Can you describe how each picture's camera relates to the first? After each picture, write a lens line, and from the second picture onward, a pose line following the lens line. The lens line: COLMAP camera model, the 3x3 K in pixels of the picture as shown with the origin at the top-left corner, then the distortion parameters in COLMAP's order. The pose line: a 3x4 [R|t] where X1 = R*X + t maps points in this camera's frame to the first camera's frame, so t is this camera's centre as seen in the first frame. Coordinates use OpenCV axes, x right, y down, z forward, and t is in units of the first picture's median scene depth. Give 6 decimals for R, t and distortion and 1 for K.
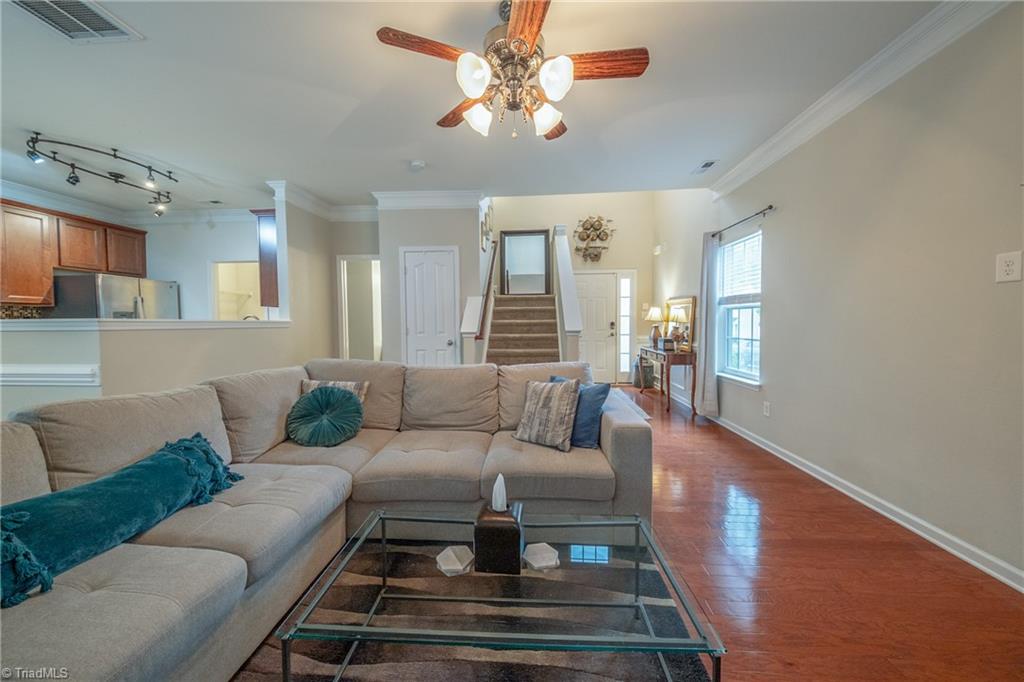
lens RADIAL K [[343.1, 0, 512.0], [0, 343.1, 341.0], [0, 0, 1]] dist [0.008328, -0.000038]
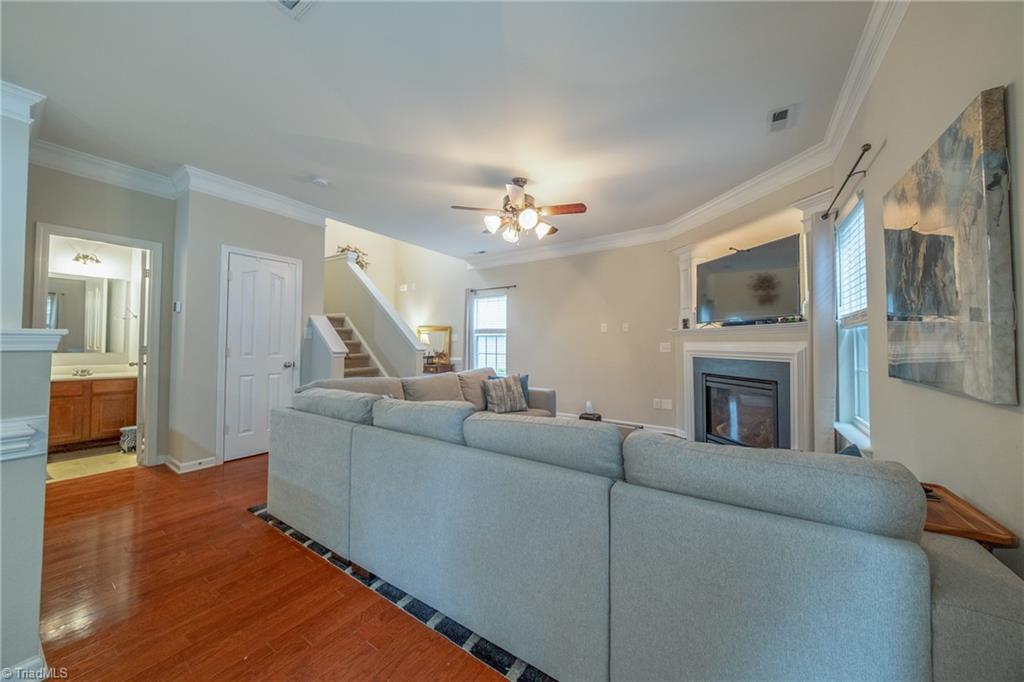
lens RADIAL K [[343.1, 0, 512.0], [0, 343.1, 341.0], [0, 0, 1]] dist [0.008328, -0.000038]
pose [[0.488404, 0.015493, 0.872480, -0.740138], [0.039929, 0.998398, -0.040081, 0.002634], [-0.871704, 0.054413, 0.487003, 0.055590]]
